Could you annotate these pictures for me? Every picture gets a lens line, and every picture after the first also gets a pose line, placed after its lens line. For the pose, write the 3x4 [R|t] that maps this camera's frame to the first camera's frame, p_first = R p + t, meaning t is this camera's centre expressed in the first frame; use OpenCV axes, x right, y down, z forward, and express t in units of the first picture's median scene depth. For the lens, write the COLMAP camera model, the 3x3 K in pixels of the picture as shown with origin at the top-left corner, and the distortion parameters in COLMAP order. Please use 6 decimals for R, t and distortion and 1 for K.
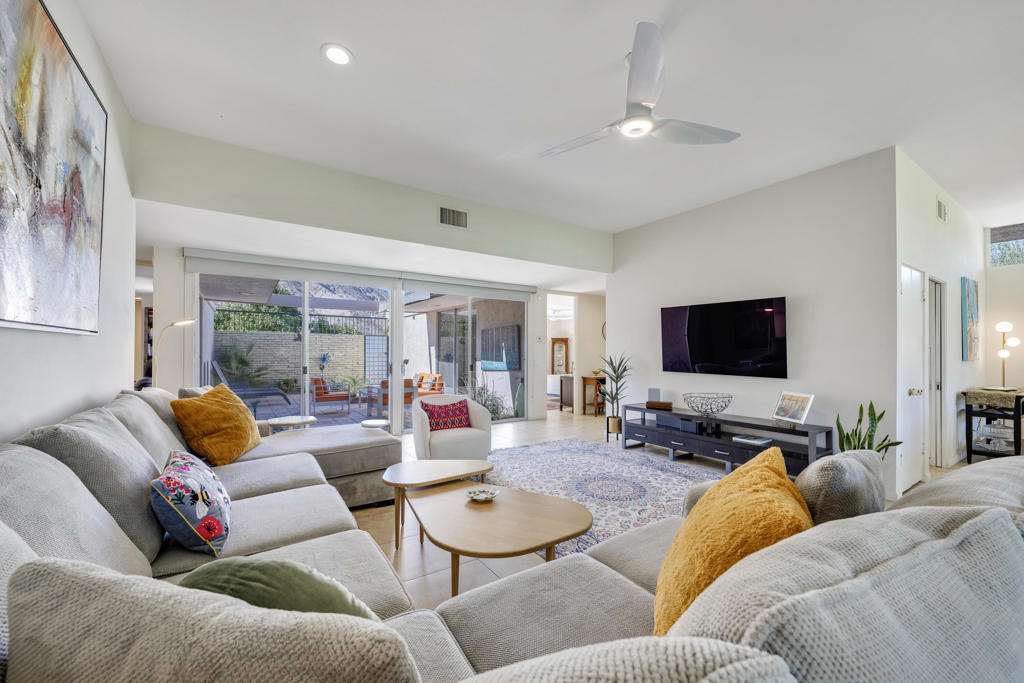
lens RADIAL K [[409.4, 0, 510.3], [0, 409.4, 347.1], [0, 0, 1]] dist [-0.001798, 0.000740]
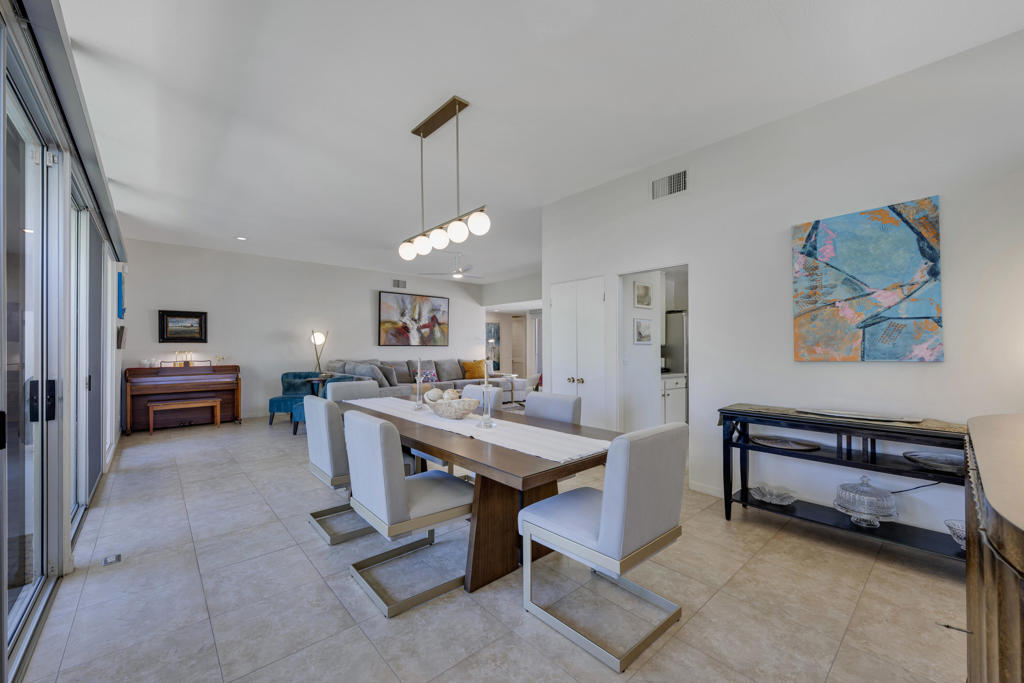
lens RADIAL K [[409.4, 0, 516.5], [0, 409.4, 346.4], [0, 0, 1]] dist [-0.001798, 0.000740]
pose [[0.150149, -0.010152, -0.988611, 1.982693], [0.009625, 0.999915, -0.008807, 0.011883], [0.988617, -0.008193, 0.150234, 0.564272]]
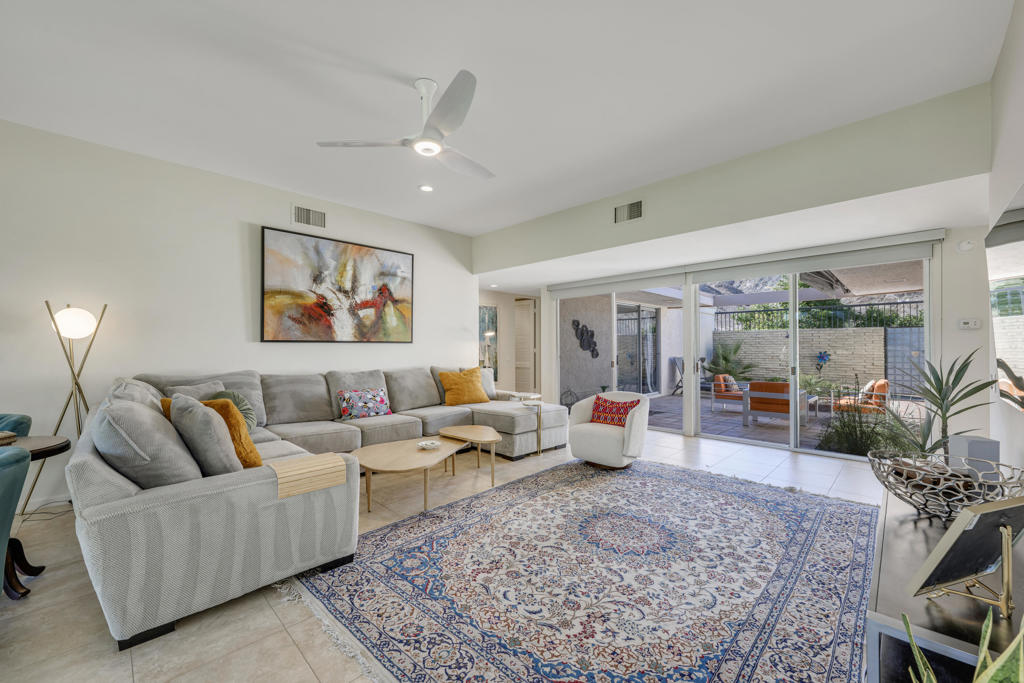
lens RADIAL K [[409.4, 0, 510.1], [0, 409.4, 346.7], [0, 0, 1]] dist [-0.001798, 0.000740]
pose [[0.192623, -0.006252, -0.981253, 0.841321], [0.011878, 0.999921, -0.004040, 0.005634], [0.981201, -0.010877, 0.192682, 0.583226]]
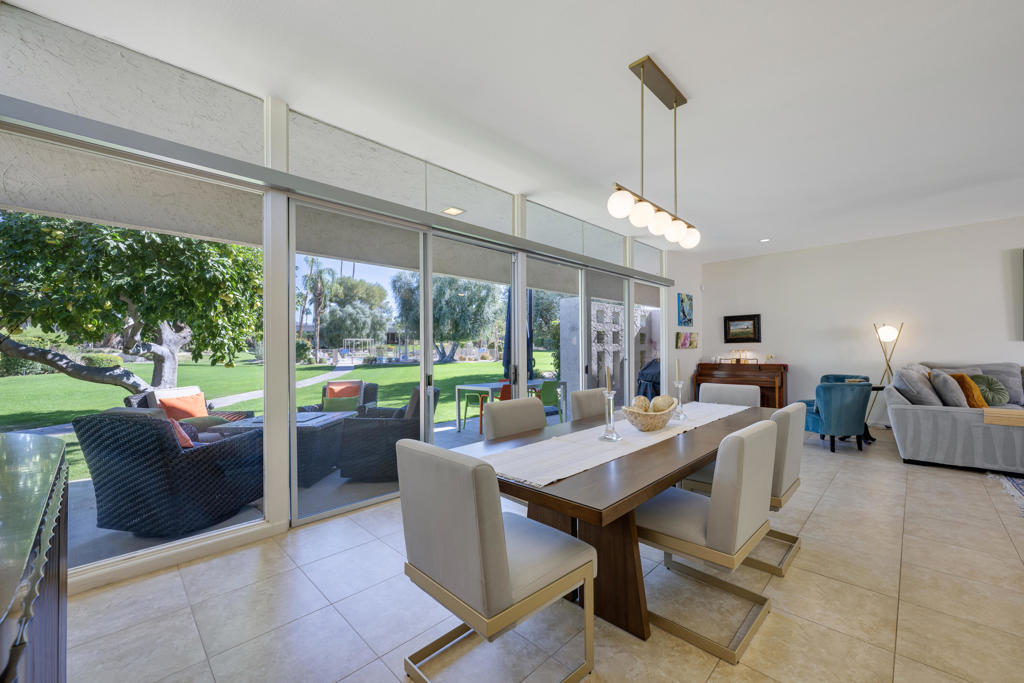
lens RADIAL K [[409.4, 0, 512.2], [0, 409.4, 348.4], [0, 0, 1]] dist [-0.001798, 0.000740]
pose [[-0.979512, 0.001833, -0.201376, 1.581947], [0.004562, 0.999904, -0.013085, 0.015622], [0.201332, -0.013735, -0.979427, 1.122411]]
